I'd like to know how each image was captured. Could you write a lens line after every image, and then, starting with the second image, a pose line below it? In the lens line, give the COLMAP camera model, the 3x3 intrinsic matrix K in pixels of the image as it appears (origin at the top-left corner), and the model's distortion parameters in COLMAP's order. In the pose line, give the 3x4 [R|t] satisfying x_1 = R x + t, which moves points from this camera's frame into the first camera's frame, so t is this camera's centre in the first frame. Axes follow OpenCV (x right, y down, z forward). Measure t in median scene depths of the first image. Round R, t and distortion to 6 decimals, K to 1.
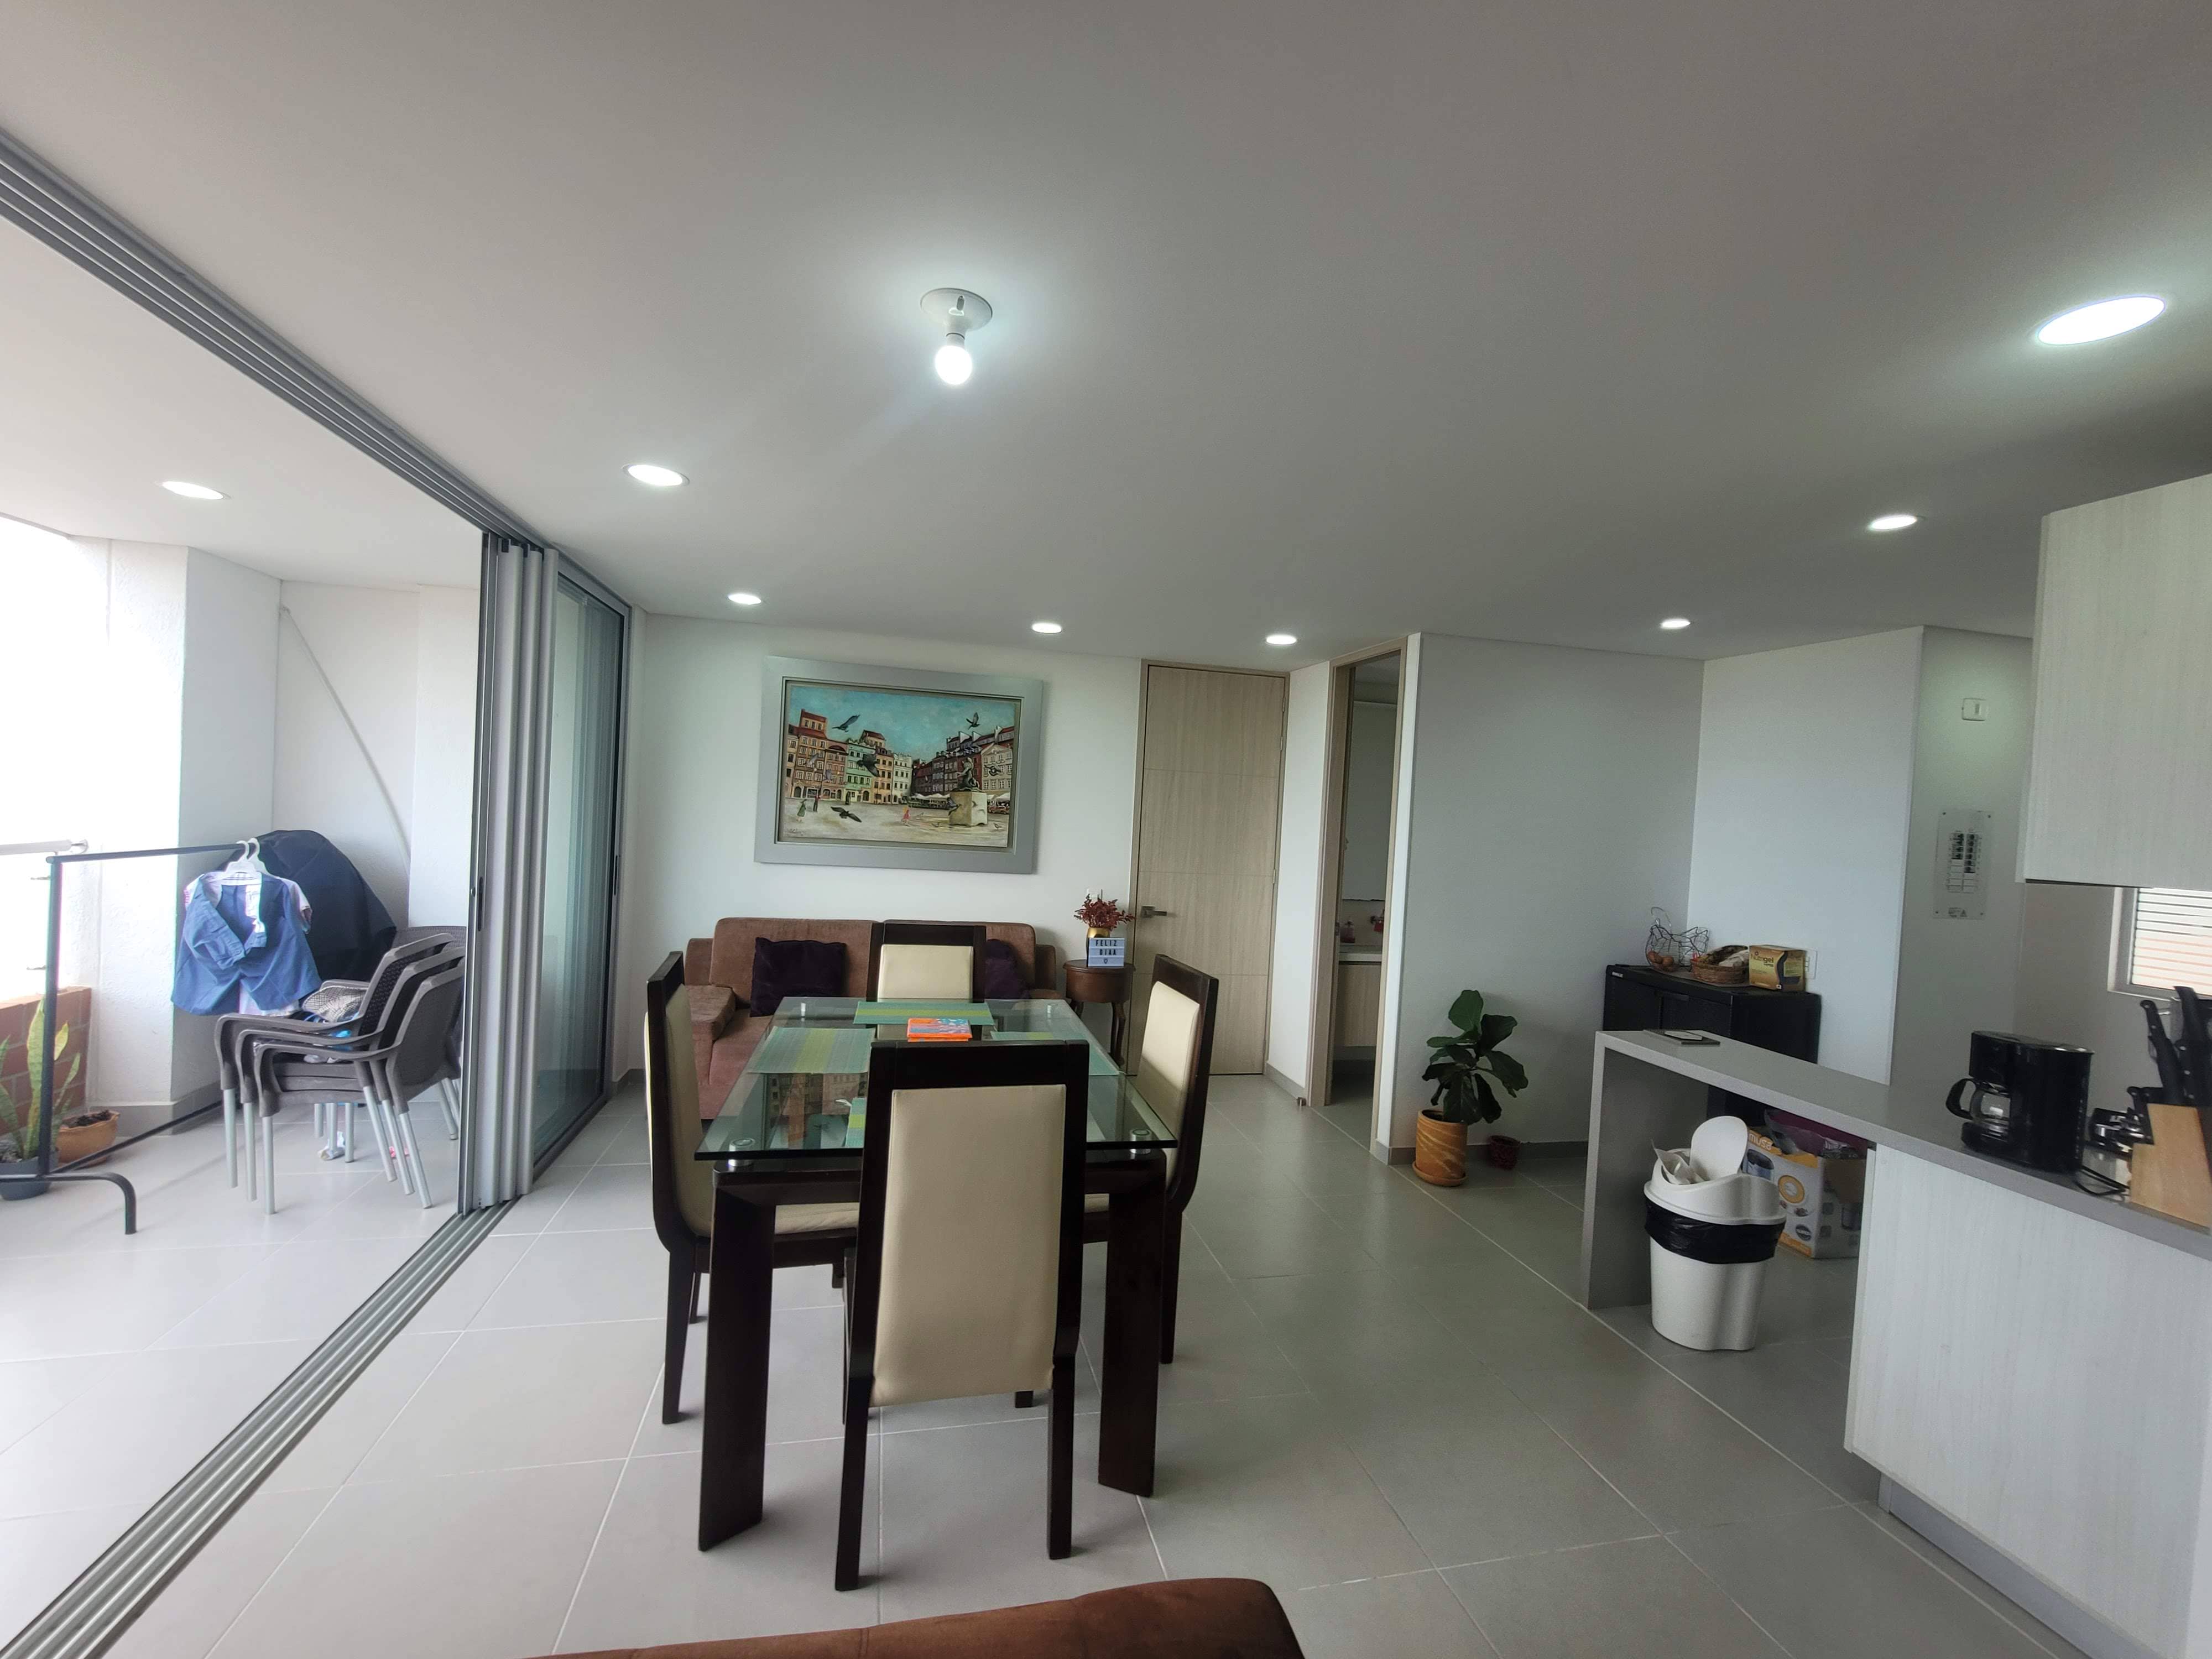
lens RADIAL K [[888.6, 0, 1102.1], [0, 888.6, 836.1], [0, 0, 1]] dist [-0.001479, -0.000263]
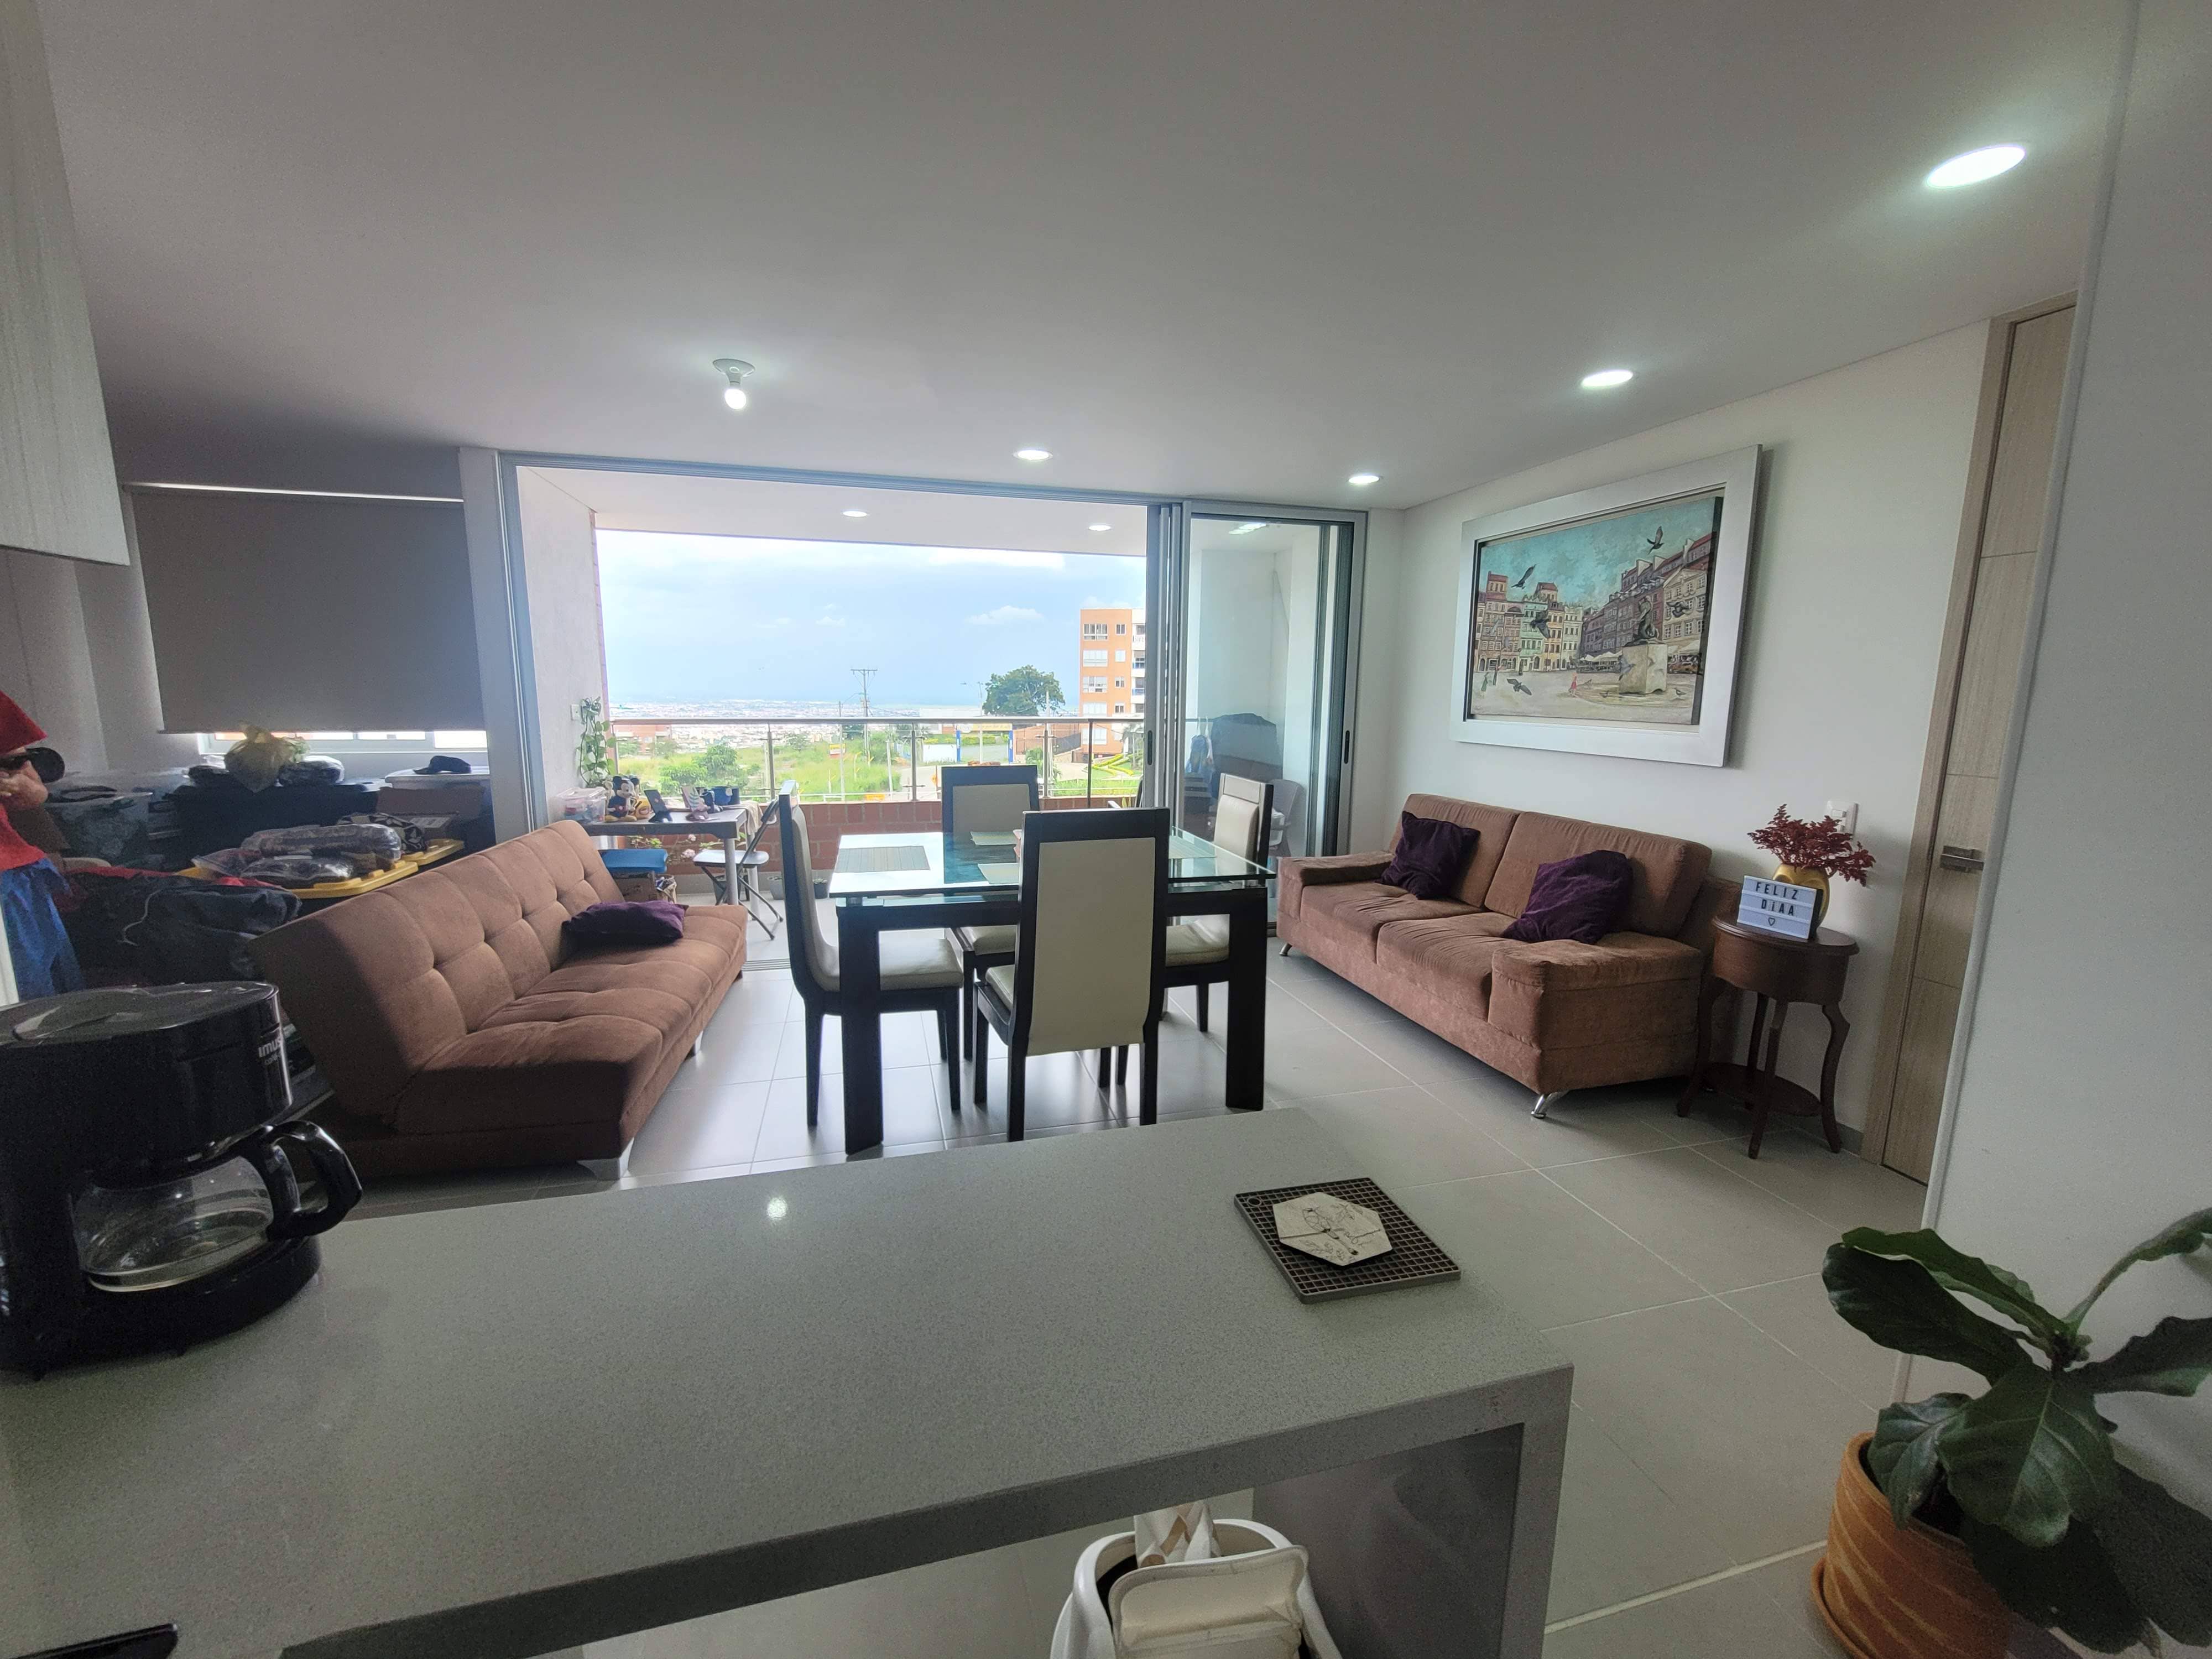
lens RADIAL K [[888.6, 0, 1103.9], [0, 888.6, 826.0], [0, 0, 1]] dist [-0.001479, -0.000263]
pose [[0.035513, 0.096840, -0.994666, 0.557842], [-0.031095, 0.994919, 0.095754, 0.039632], [0.998885, 0.027529, 0.038344, 0.558810]]
